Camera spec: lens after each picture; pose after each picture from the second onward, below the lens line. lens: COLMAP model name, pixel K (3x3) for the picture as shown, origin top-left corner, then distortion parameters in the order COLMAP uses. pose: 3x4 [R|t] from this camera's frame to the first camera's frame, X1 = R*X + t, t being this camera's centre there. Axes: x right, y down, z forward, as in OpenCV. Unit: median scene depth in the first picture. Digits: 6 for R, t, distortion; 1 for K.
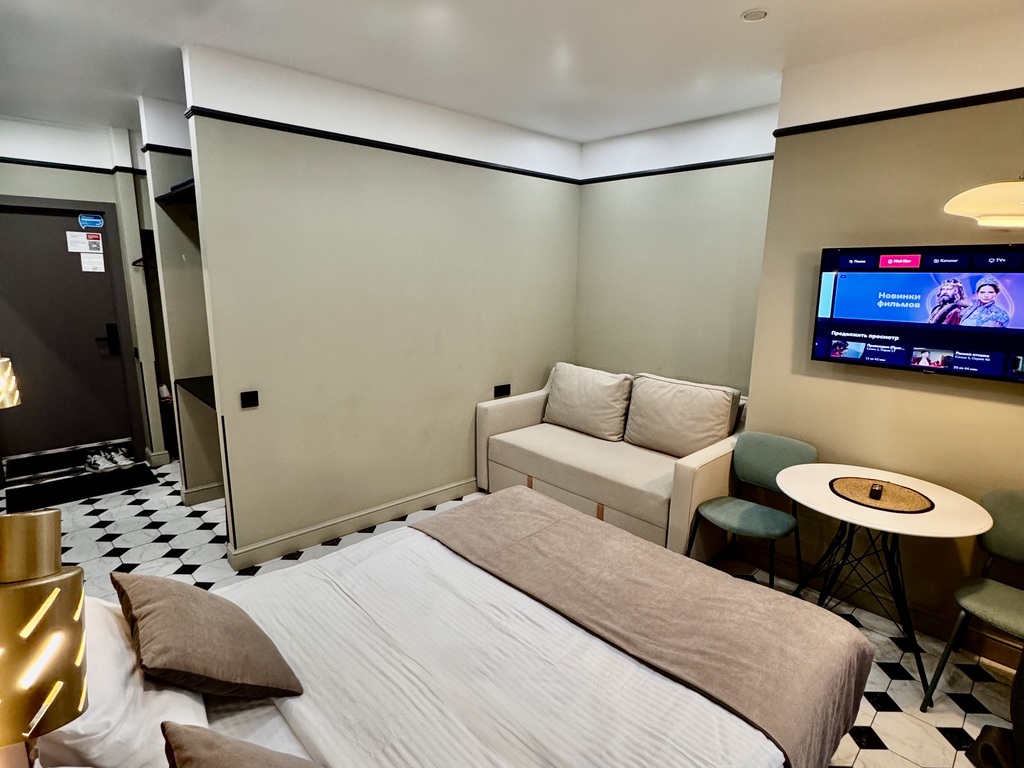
lens RADIAL K [[543.4, 0, 513.4], [0, 543.4, 384.1], [0, 0, 1]] dist [-0.001412, 0.000643]
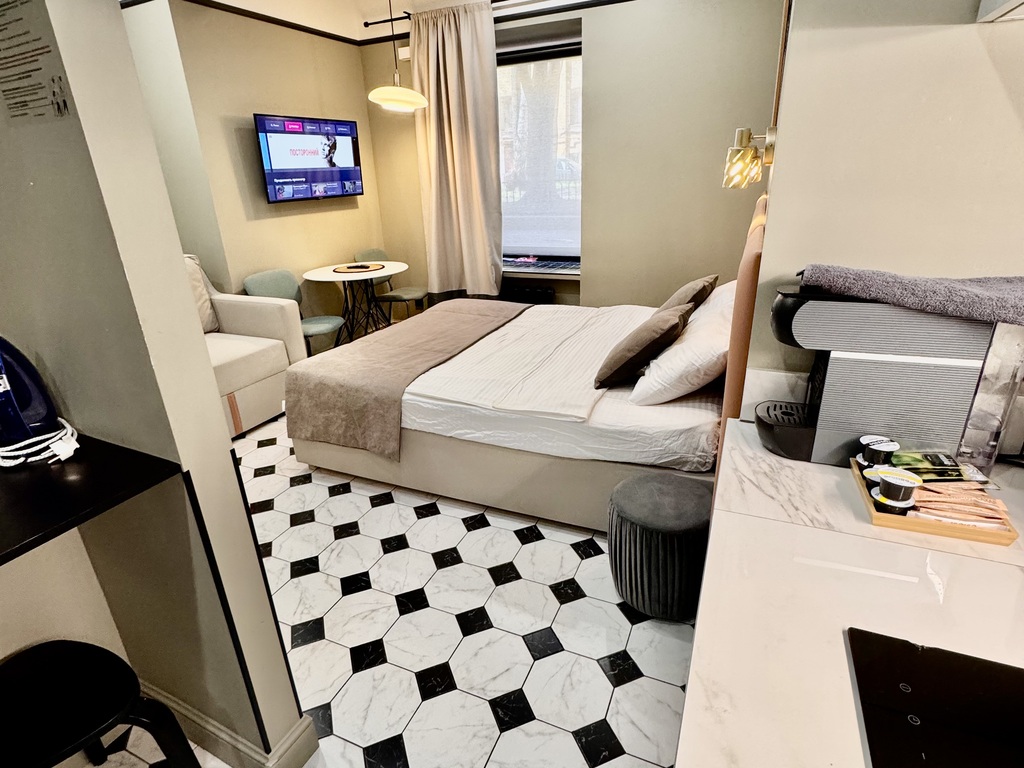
lens RADIAL K [[543.4, 0, 509.6], [0, 543.4, 379.3], [0, 0, 1]] dist [-0.001412, 0.000643]
pose [[-0.376818, -0.322825, 0.868212, -1.040060], [0.230396, 0.875181, 0.425412, -0.106218], [-0.897177, 0.360336, -0.255407, 1.040390]]
